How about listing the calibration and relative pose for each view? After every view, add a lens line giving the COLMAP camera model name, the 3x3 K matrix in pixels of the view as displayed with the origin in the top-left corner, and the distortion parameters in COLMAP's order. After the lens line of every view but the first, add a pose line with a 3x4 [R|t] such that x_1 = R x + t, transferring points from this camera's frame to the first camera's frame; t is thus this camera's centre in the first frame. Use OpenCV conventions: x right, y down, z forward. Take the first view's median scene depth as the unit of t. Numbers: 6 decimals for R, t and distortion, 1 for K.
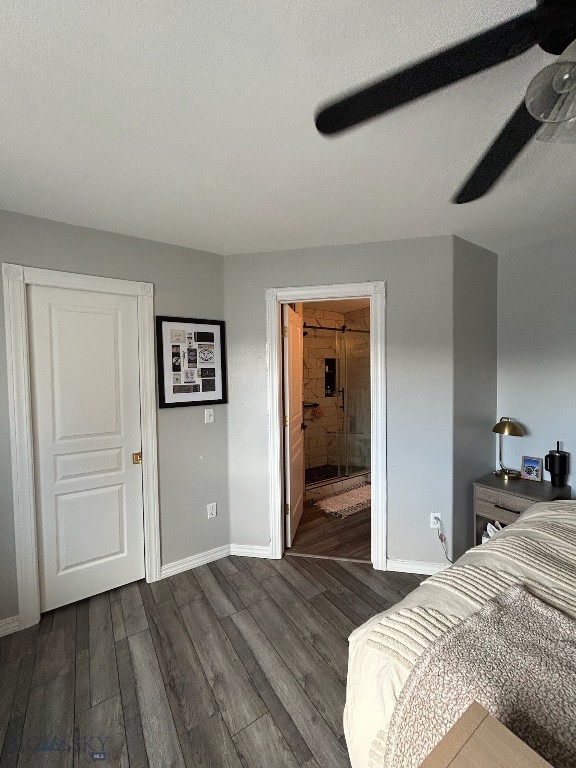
lens RADIAL K [[310.0, 0, 289.9], [0, 310.0, 383.4], [0, 0, 1]] dist [-0.000626, 0.000414]
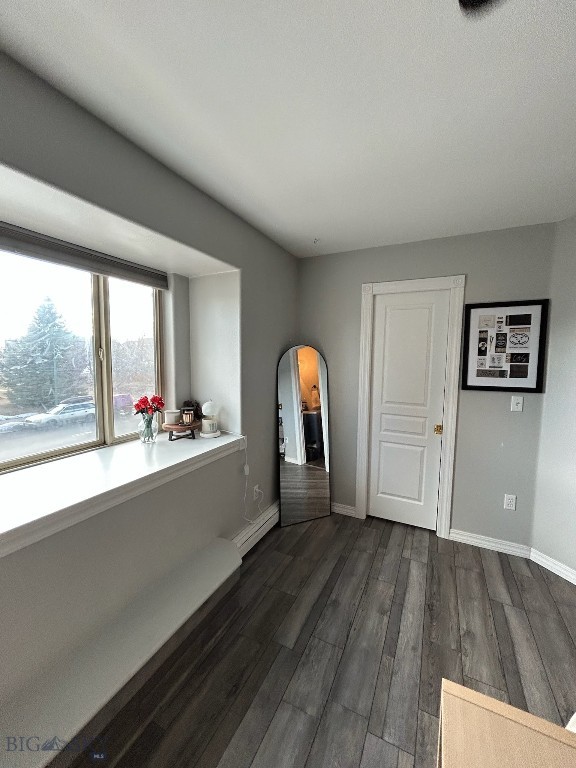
lens RADIAL K [[310.0, 0, 289.9], [0, 310.0, 383.4], [0, 0, 1]] dist [-0.000626, 0.000414]
pose [[0.503958, 0.092651, -0.858745, 0.206891], [-0.050532, 0.995690, 0.077771, 0.004485], [0.862249, 0.004201, 0.506467, -0.077759]]
